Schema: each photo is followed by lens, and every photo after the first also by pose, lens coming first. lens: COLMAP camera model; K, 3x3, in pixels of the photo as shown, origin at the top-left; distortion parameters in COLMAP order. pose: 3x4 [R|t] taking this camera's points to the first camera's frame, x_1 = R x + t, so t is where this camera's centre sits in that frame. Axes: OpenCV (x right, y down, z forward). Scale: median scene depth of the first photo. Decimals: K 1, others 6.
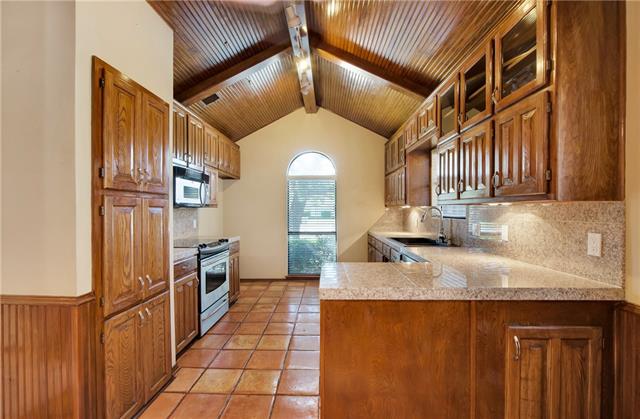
lens RADIAL K [[273.9, 0, 320.0], [0, 273.9, 209.5], [0, 0, 1]] dist [-0.020324, -0.000240]
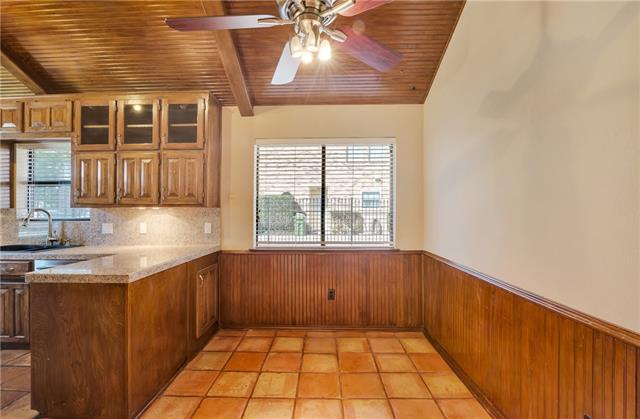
lens RADIAL K [[228.8, 0, 320.0], [0, 228.8, 209.5], [0, 0, 1]] dist [-0.000263, -0.000027]
pose [[-0.001671, 0.011795, 0.999929, -0.614783], [0.002072, 0.999928, -0.011792, 0.005797], [-0.999996, 0.002052, -0.001695, 0.093771]]
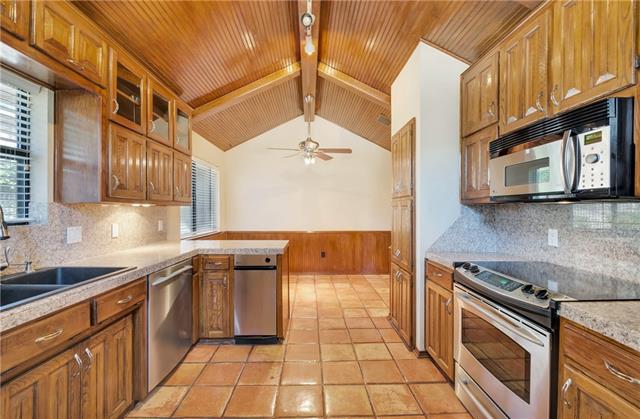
lens RADIAL K [[273.9, 0, 320.0], [0, 273.9, 209.5], [0, 0, 1]] dist [-0.020324, -0.000240]
pose [[-0.998221, 0.001809, -0.059597, -0.090487], [0.001993, 0.999993, -0.003023, 0.009703], [0.059591, -0.003136, -0.998218, 2.542171]]
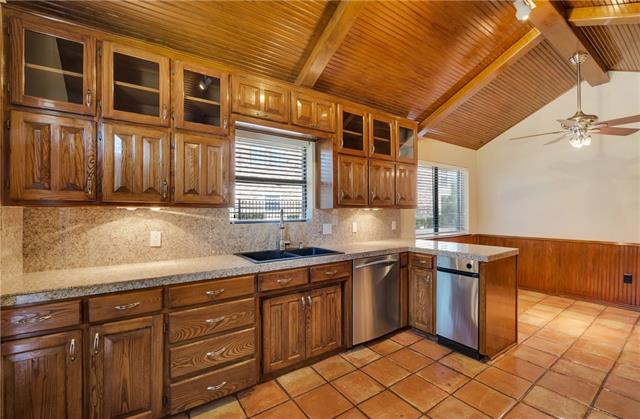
lens RADIAL K [[273.9, 0, 320.0], [0, 273.9, 209.5], [0, 0, 1]] dist [-0.020324, -0.000240]
pose [[-0.590026, 0.014803, 0.807249, -0.545689], [0.006612, 0.999887, -0.013503, 0.005988], [-0.807358, -0.002629, -0.590057, 2.470567]]
